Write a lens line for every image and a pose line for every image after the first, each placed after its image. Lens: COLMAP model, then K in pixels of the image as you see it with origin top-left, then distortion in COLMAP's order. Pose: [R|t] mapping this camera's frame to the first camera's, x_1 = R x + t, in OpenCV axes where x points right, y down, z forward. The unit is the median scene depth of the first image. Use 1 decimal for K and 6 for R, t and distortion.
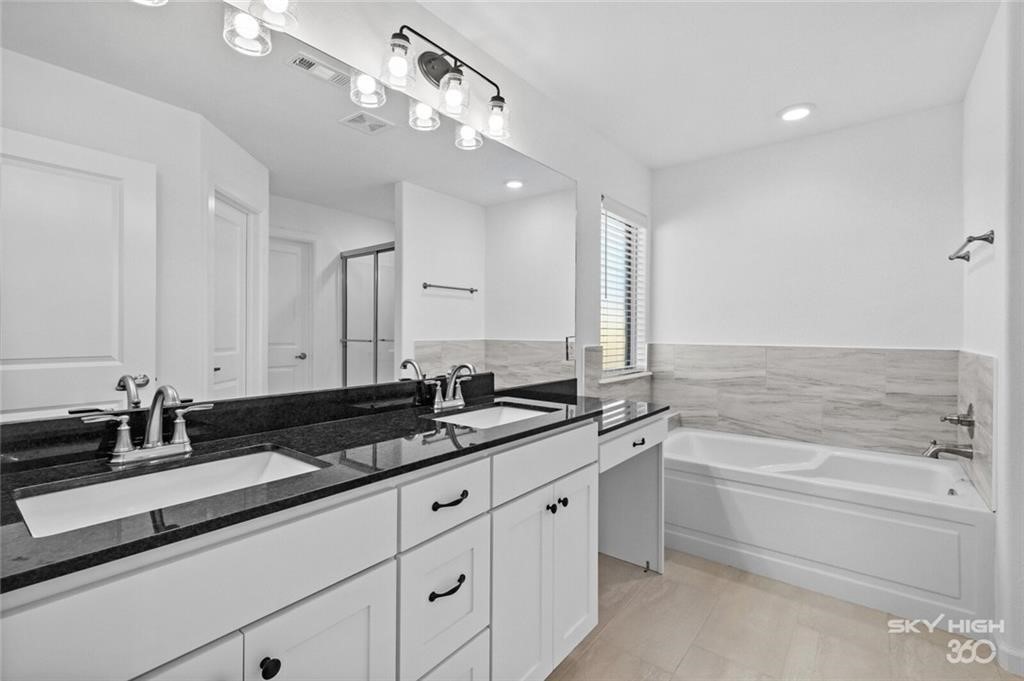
lens RADIAL K [[447.5, 0, 506.0], [0, 447.5, 337.5], [0, 0, 1]] dist [0.018309, -0.001298]
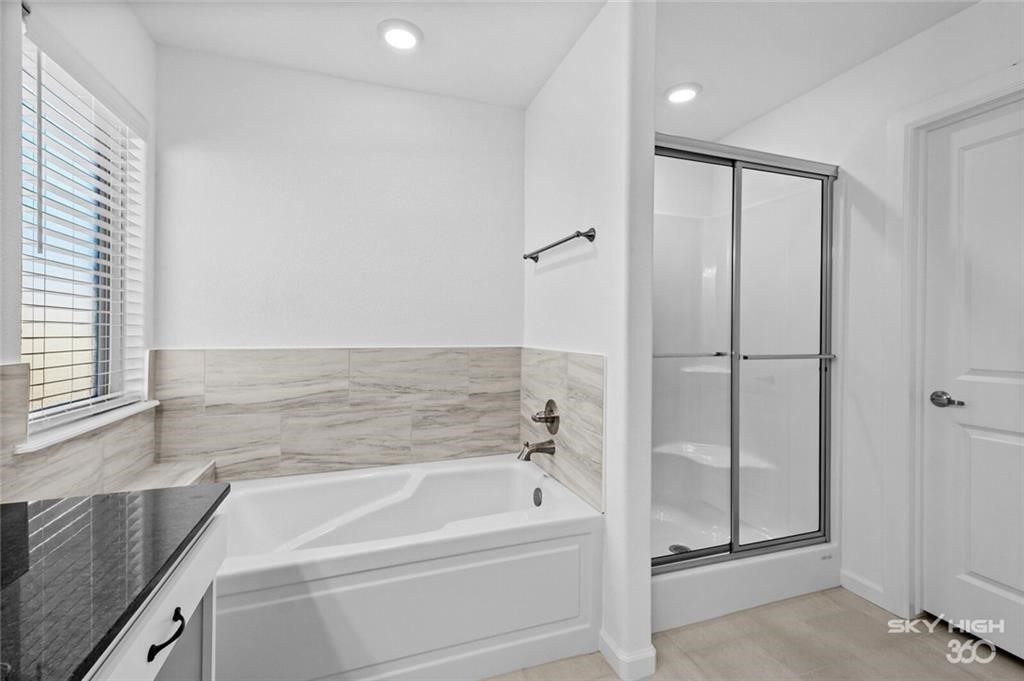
lens RADIAL K [[447.5, 0, 517.5], [0, 447.5, 327.6], [0, 0, 1]] dist [0.018309, -0.001298]
pose [[0.517810, 0.001814, 0.855494, 0.089843], [0.009657, 0.999922, -0.007966, -0.007113], [-0.855441, 0.012386, 0.517751, 0.398072]]
